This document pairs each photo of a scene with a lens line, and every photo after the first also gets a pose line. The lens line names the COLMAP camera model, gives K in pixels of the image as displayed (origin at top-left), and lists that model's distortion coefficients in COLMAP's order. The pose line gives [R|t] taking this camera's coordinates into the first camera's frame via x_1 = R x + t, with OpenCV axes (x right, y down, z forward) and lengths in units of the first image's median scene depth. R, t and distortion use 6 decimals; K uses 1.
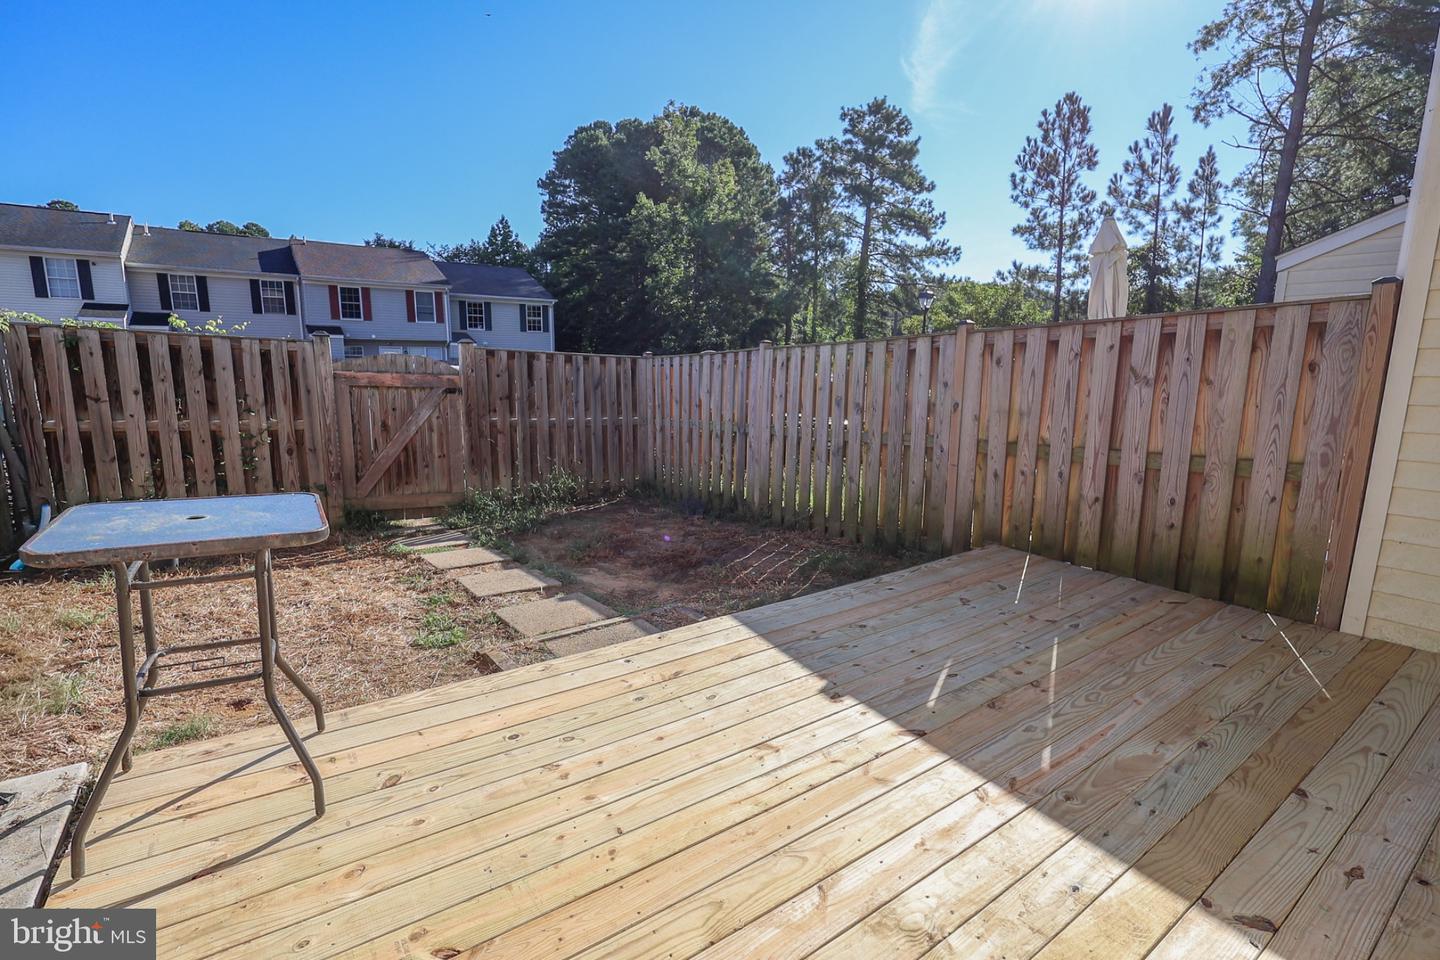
lens RADIAL K [[660.3, 0, 717.6], [0, 660.3, 477.6], [0, 0, 1]] dist [-0.004402, 0.001222]
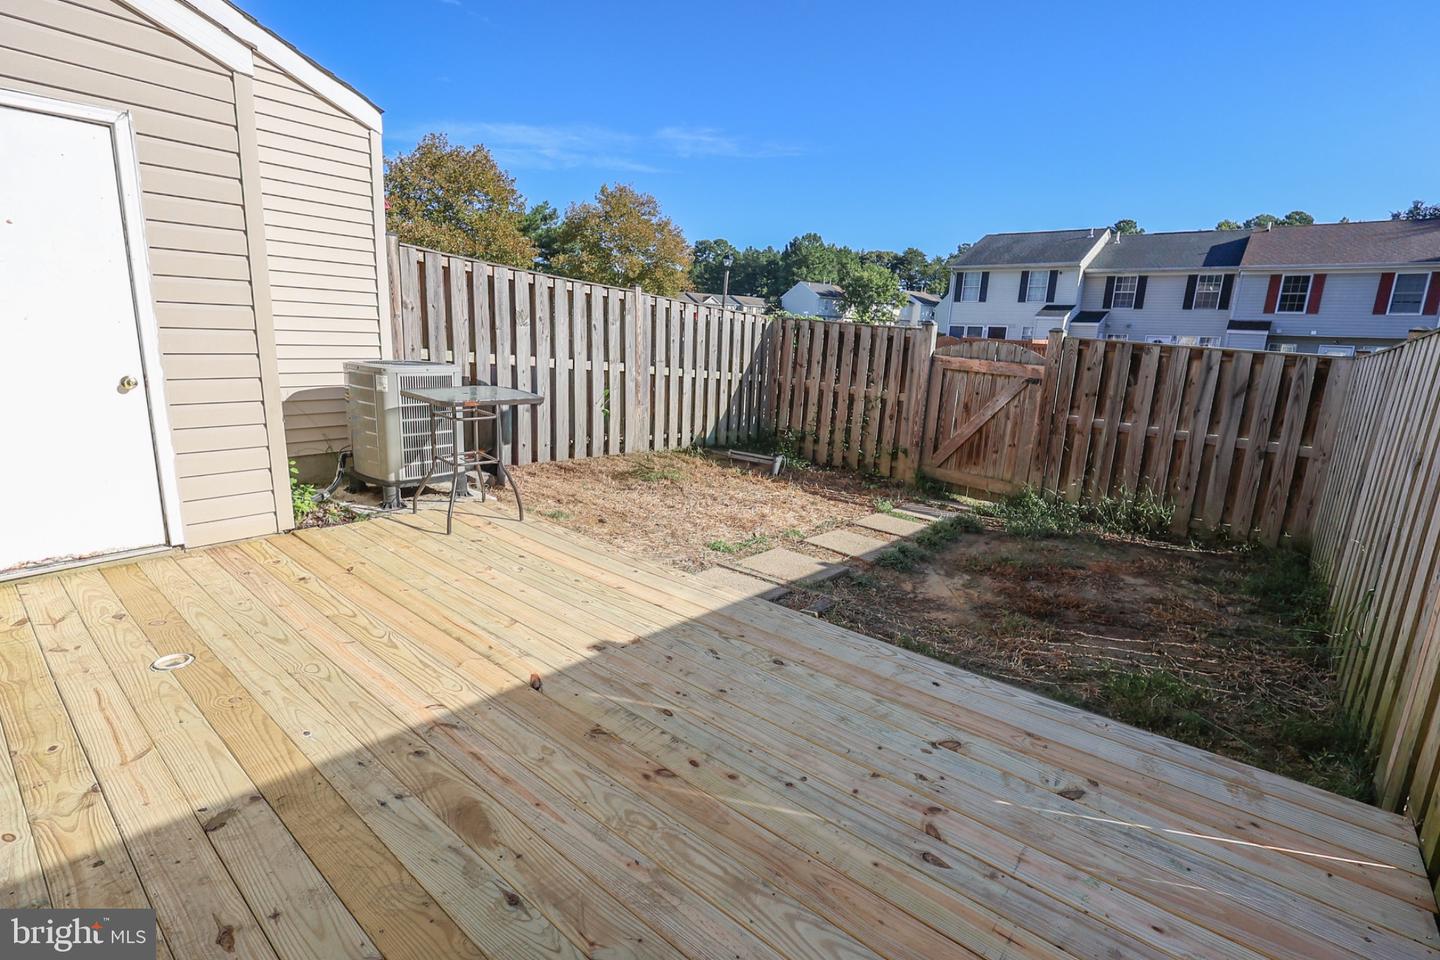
lens RADIAL K [[660.3, 0, 717.6], [0, 660.3, 477.6], [0, 0, 1]] dist [-0.004402, 0.001222]
pose [[0.262983, 0.208200, -0.942068, 0.544072], [-0.205757, 0.966078, 0.156068, -0.064711], [0.942605, 0.152794, 0.296900, 0.379934]]
